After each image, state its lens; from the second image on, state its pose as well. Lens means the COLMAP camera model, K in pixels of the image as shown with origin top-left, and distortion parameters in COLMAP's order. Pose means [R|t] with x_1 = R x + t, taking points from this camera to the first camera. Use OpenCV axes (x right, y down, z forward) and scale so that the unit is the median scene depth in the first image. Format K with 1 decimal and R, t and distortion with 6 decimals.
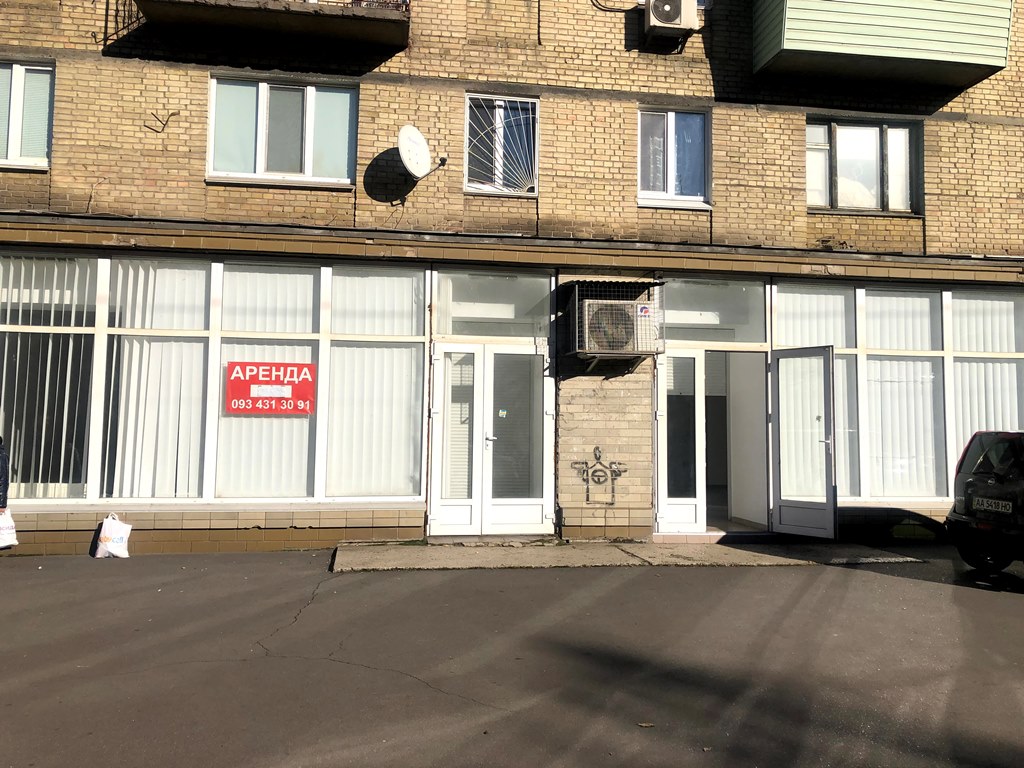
lens RADIAL K [[860.1, 0, 498.2], [0, 860.1, 384.9], [0, 0, 1]] dist [0.057139, -0.002991]
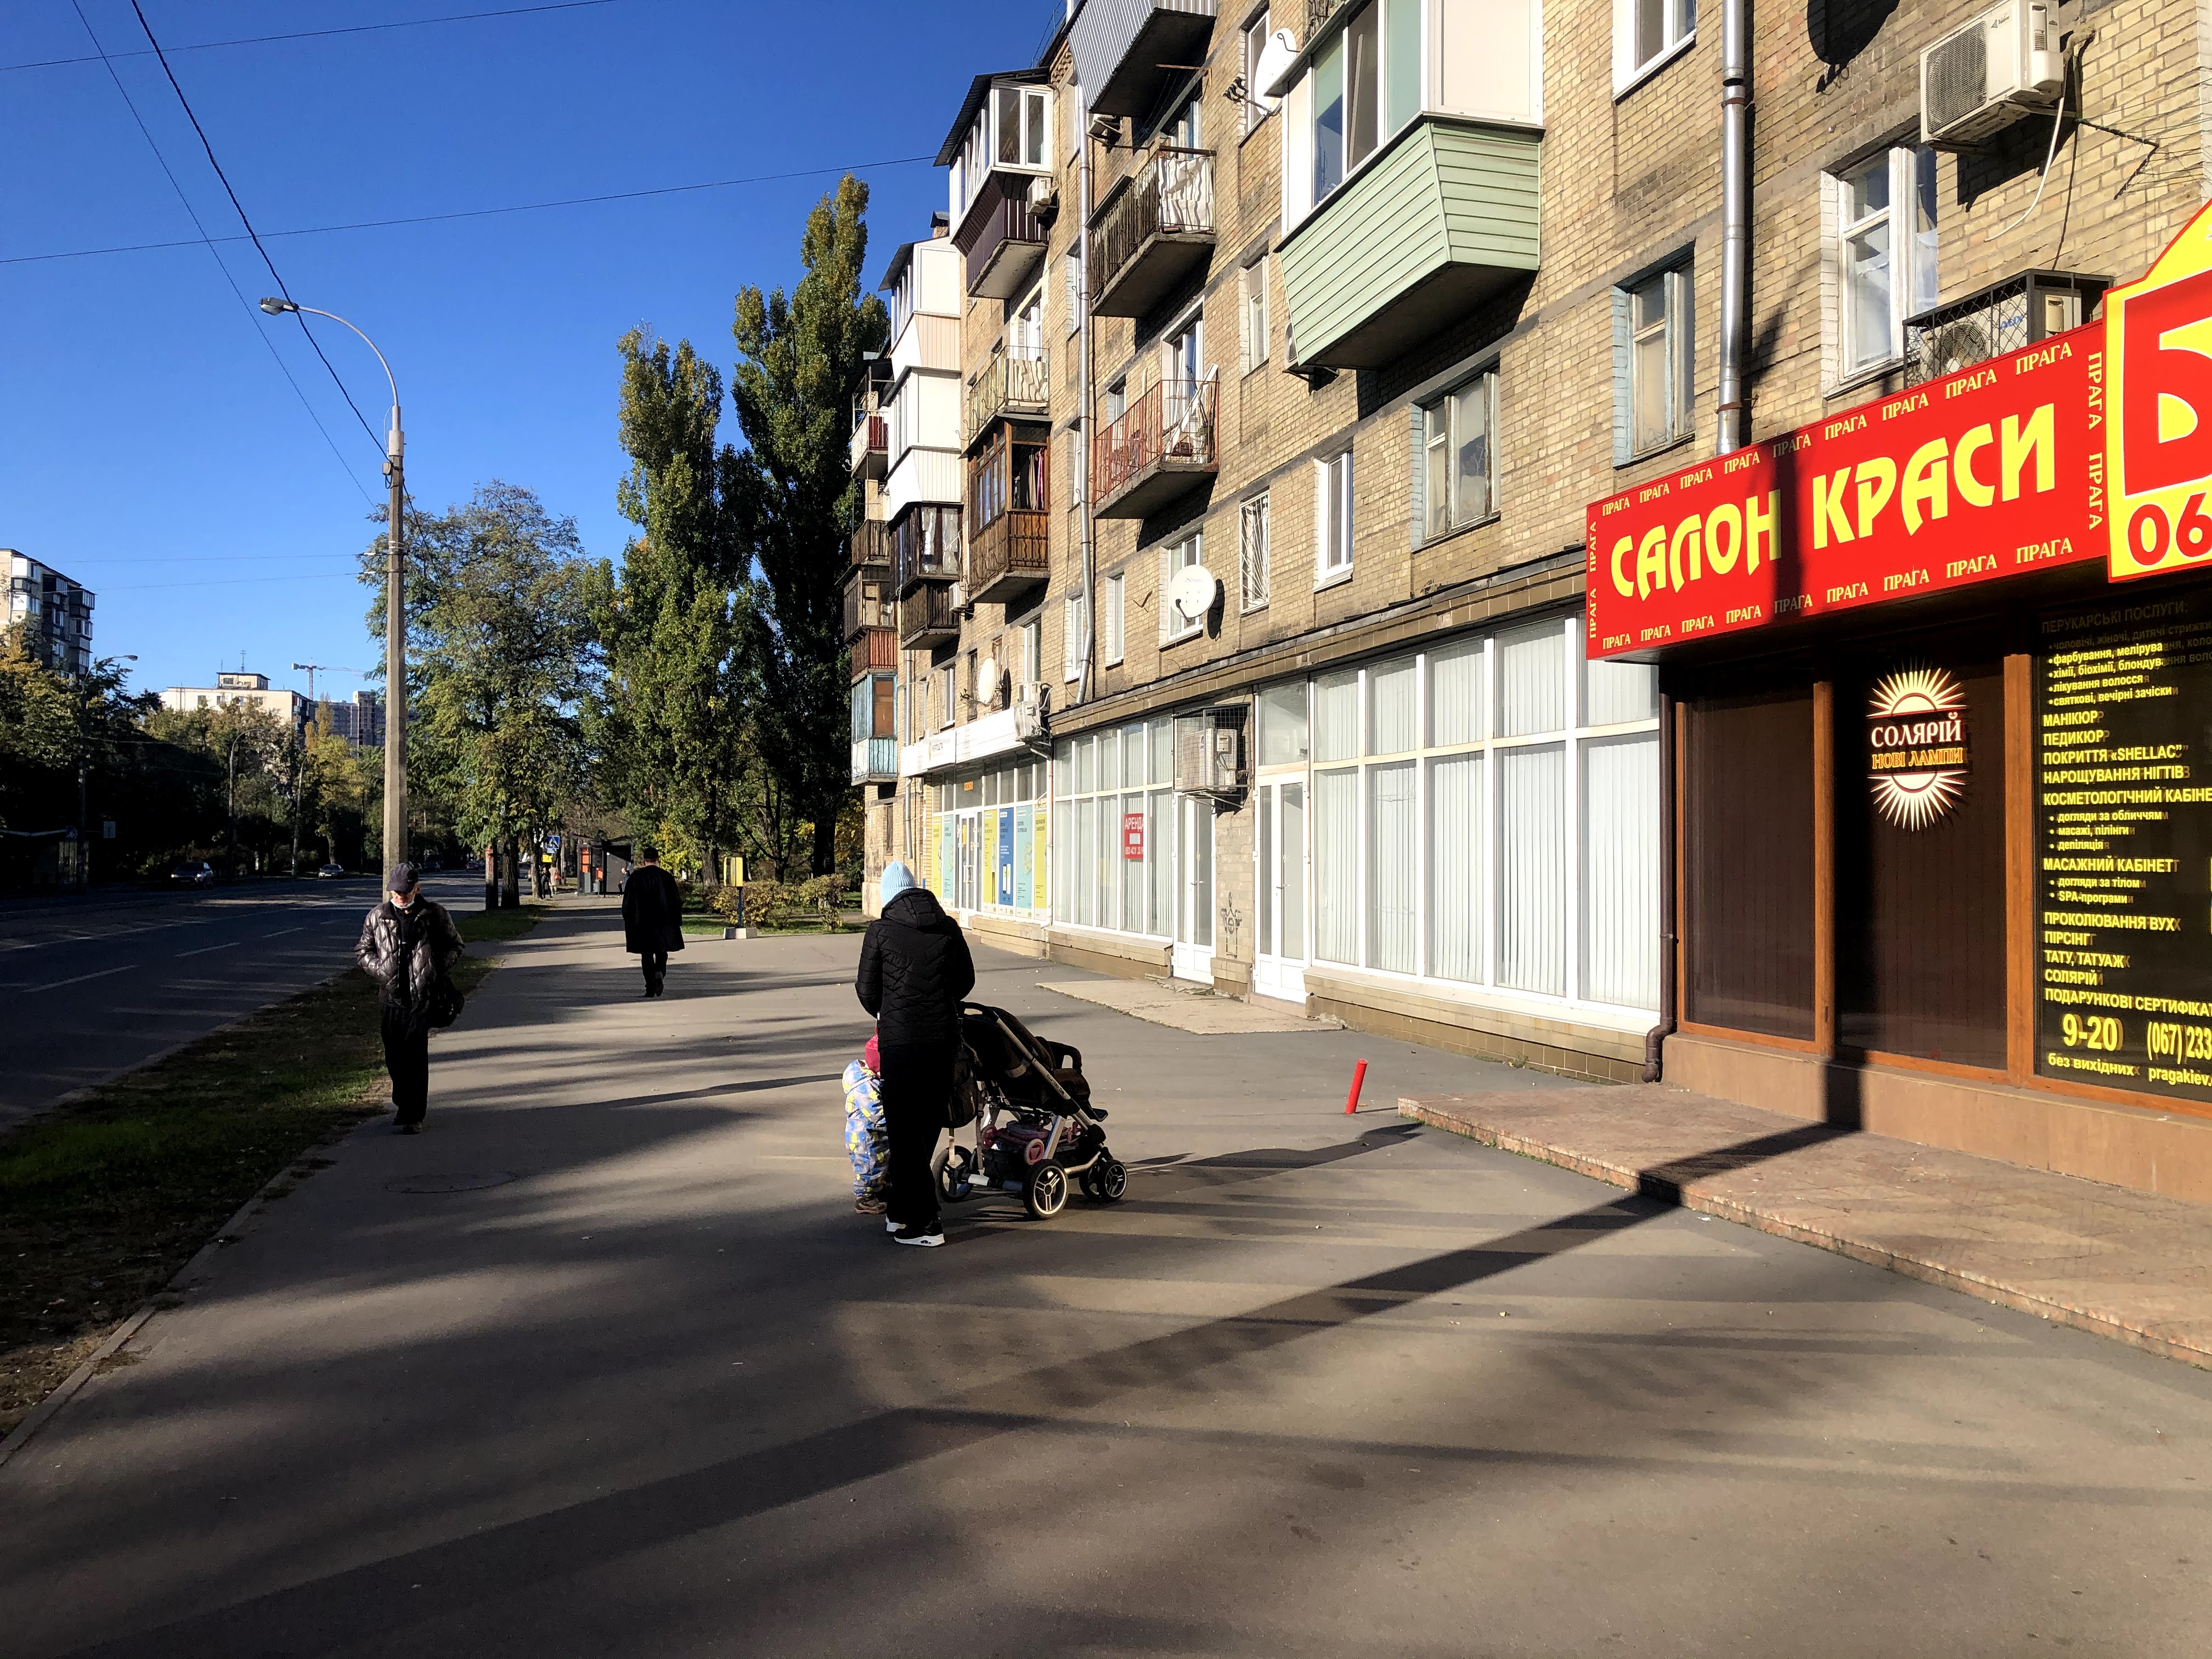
lens RADIAL K [[1858.0, 0, 1076.3], [0, 1858.0, 831.4], [0, 0, 1]] dist [0.057139, -0.002991]
pose [[0.057283, -0.015460, -0.998238, 1.719264], [0.072593, 0.997298, -0.011279, 0.016826], [0.995715, -0.071819, 0.058250, 0.611133]]
